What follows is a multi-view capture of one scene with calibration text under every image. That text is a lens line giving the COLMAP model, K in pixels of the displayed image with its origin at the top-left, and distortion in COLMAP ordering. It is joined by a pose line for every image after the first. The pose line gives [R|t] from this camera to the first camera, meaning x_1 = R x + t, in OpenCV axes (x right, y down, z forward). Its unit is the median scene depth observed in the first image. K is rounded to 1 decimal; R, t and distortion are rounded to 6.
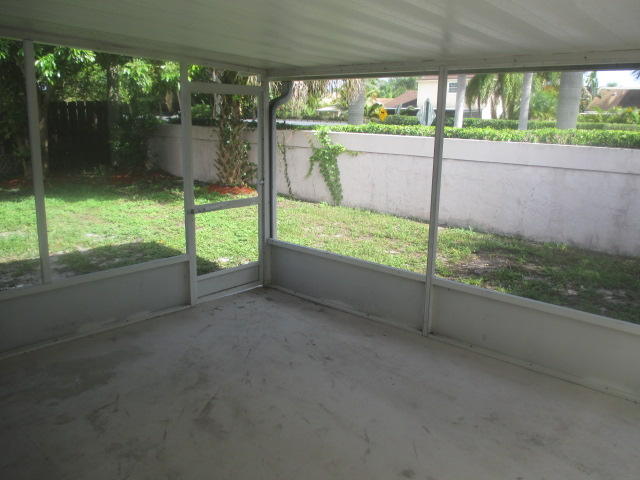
lens RADIAL K [[532.6, 0, 315.3], [0, 532.6, 238.3], [0, 0, 1]] dist [-0.040486, 0.002994]
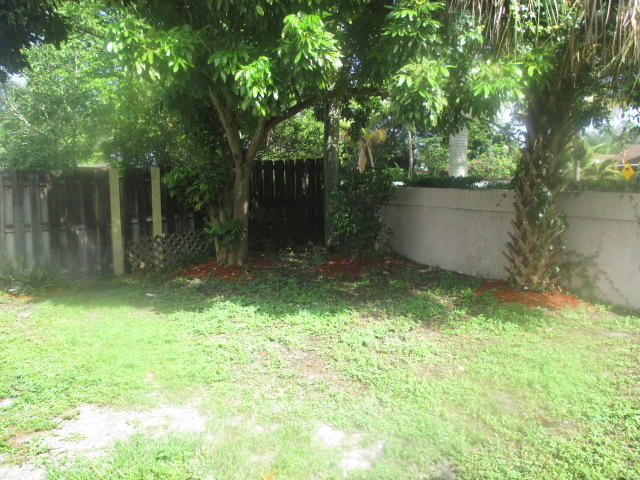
lens RADIAL K [[532.6, 0, 322.5], [0, 532.6, 240.8], [0, 0, 1]] dist [-0.040486, 0.002994]
pose [[0.949121, 0.007754, -0.314817, -0.265935], [-0.043278, 0.993423, -0.106008, -0.109078], [0.311924, 0.114239, 0.943214, 0.511928]]
